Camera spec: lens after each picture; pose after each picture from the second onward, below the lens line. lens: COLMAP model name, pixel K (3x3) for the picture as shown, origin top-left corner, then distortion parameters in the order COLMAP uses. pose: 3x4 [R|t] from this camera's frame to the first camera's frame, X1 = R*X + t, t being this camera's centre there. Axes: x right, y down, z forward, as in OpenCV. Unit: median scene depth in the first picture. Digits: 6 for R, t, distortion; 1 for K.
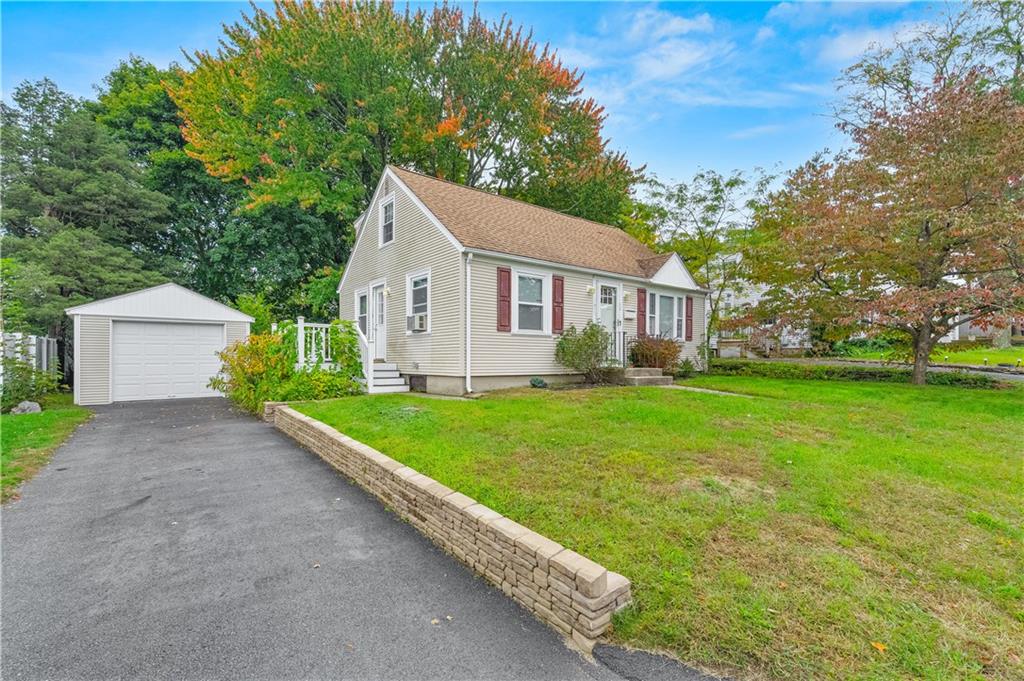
lens RADIAL K [[464.1, 0, 519.0], [0, 464.1, 342.7], [0, 0, 1]] dist [0.000910, 0.000168]
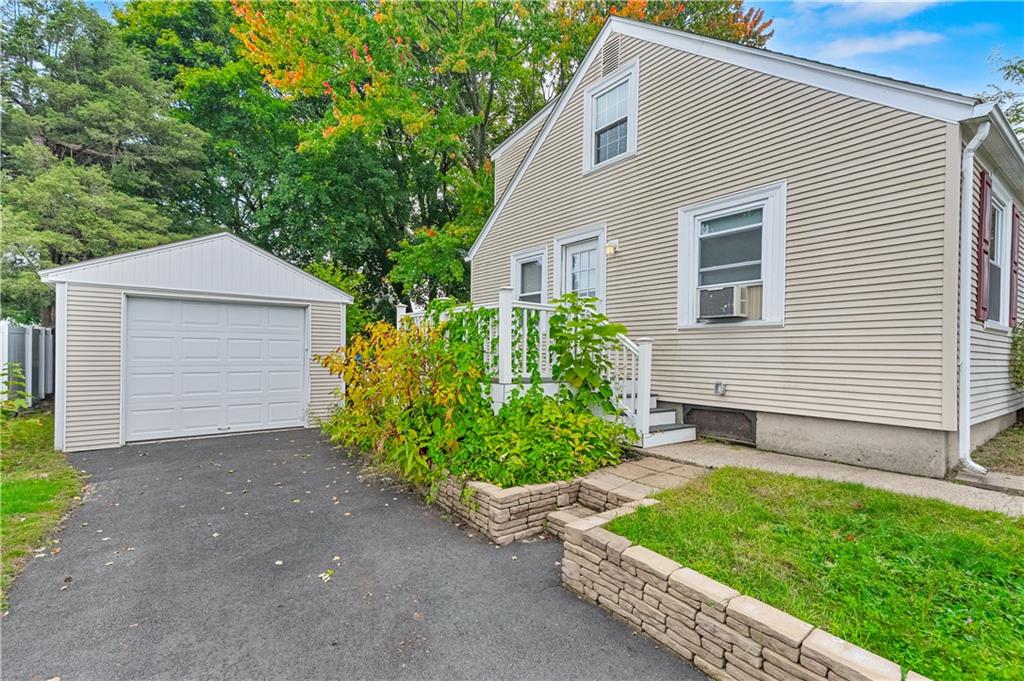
lens RADIAL K [[464.1, 0, 505.9], [0, 464.1, 342.9], [0, 0, 1]] dist [0.000910, 0.000168]
pose [[0.999090, 0.011568, -0.041057, -0.318516], [-0.010980, 0.999834, 0.014535, -0.003578], [0.041218, -0.014071, 0.999051, 0.370530]]
